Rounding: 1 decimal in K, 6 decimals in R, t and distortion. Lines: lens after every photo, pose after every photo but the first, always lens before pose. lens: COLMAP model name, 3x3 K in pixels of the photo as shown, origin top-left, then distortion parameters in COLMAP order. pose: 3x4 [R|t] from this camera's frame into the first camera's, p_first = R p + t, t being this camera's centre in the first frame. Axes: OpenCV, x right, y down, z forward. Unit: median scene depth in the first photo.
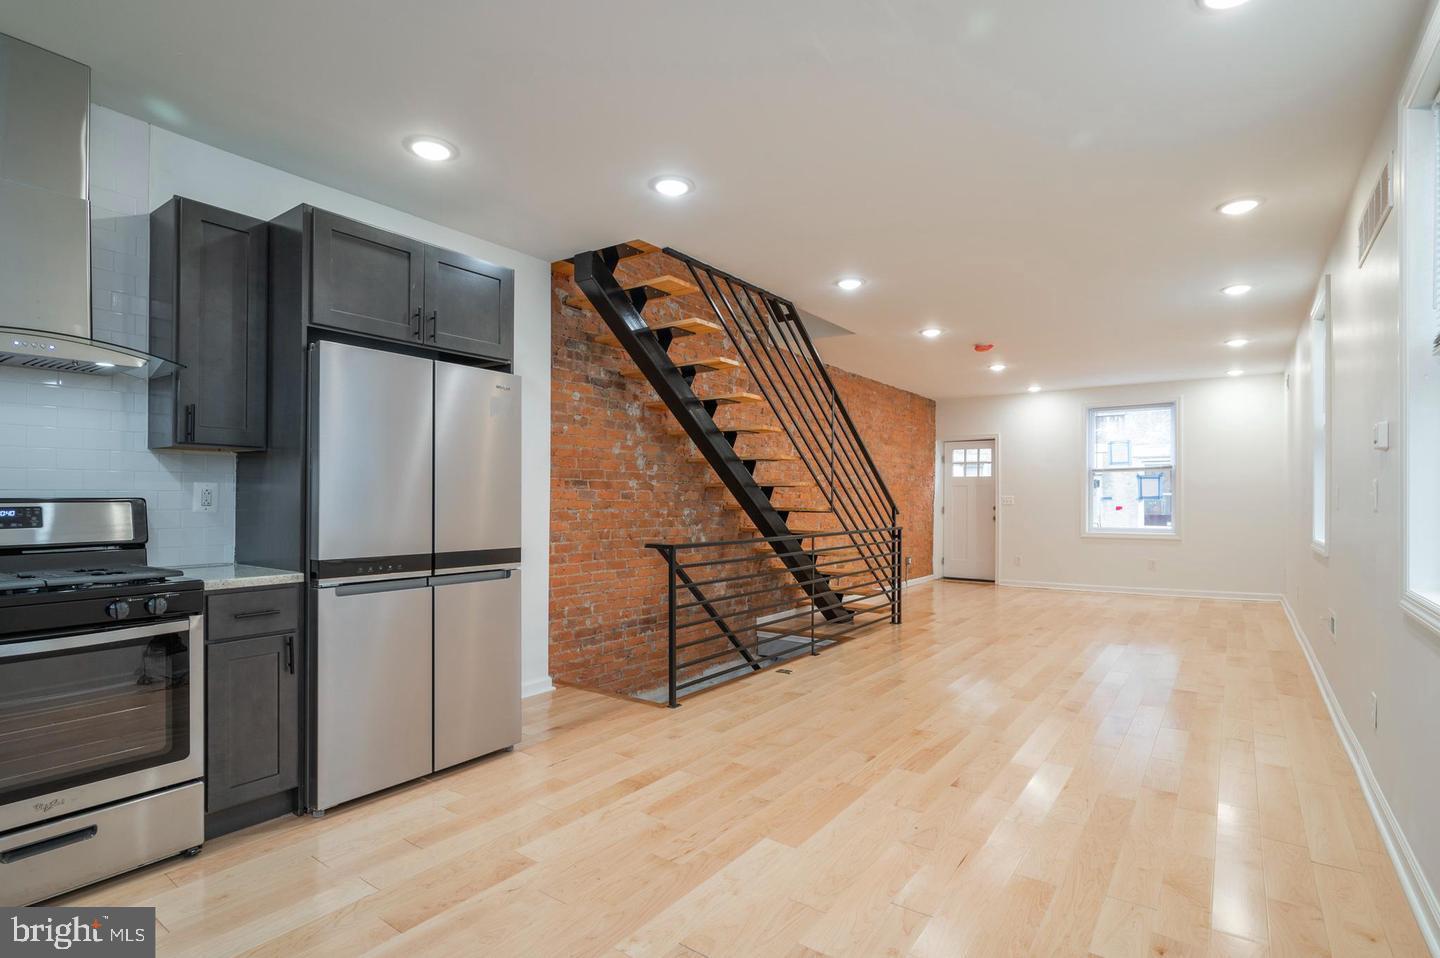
lens RADIAL K [[736.5, 0, 720.1], [0, 736.5, 497.7], [0, 0, 1]] dist [0.001895, 0.000703]
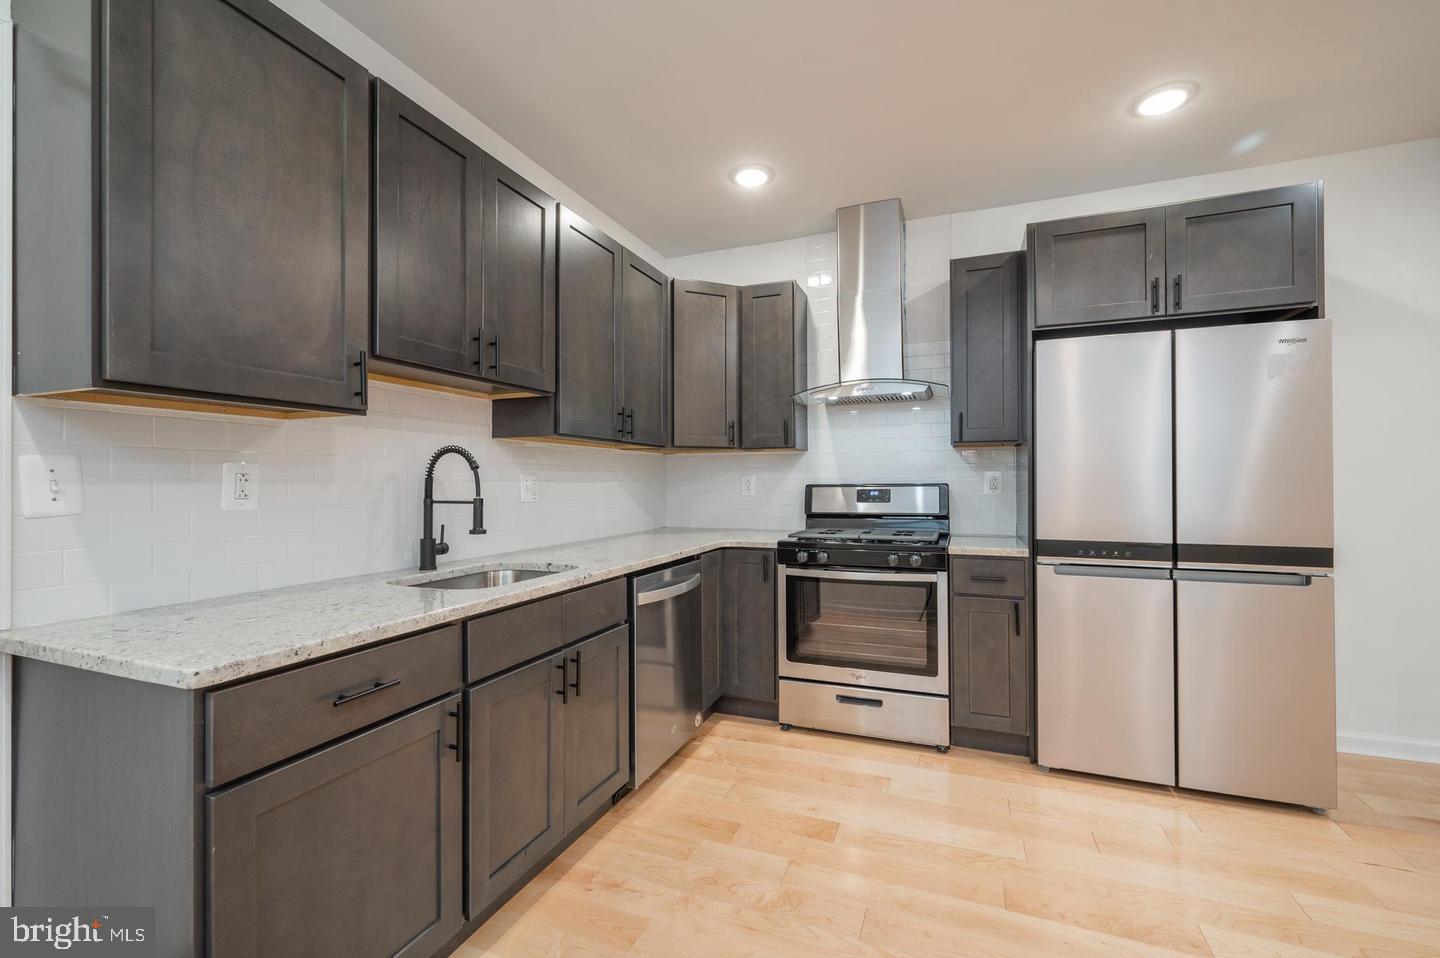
lens RADIAL K [[592.4, 0, 720.0], [0, 592.4, 479.0], [0, 0, 1]] dist [-0.000462, 0.000025]
pose [[0.233136, -0.009162, -0.972401, 0.212346], [0.005919, 0.999950, -0.008002, -0.001440], [0.972426, -0.003890, 0.233178, 0.324905]]
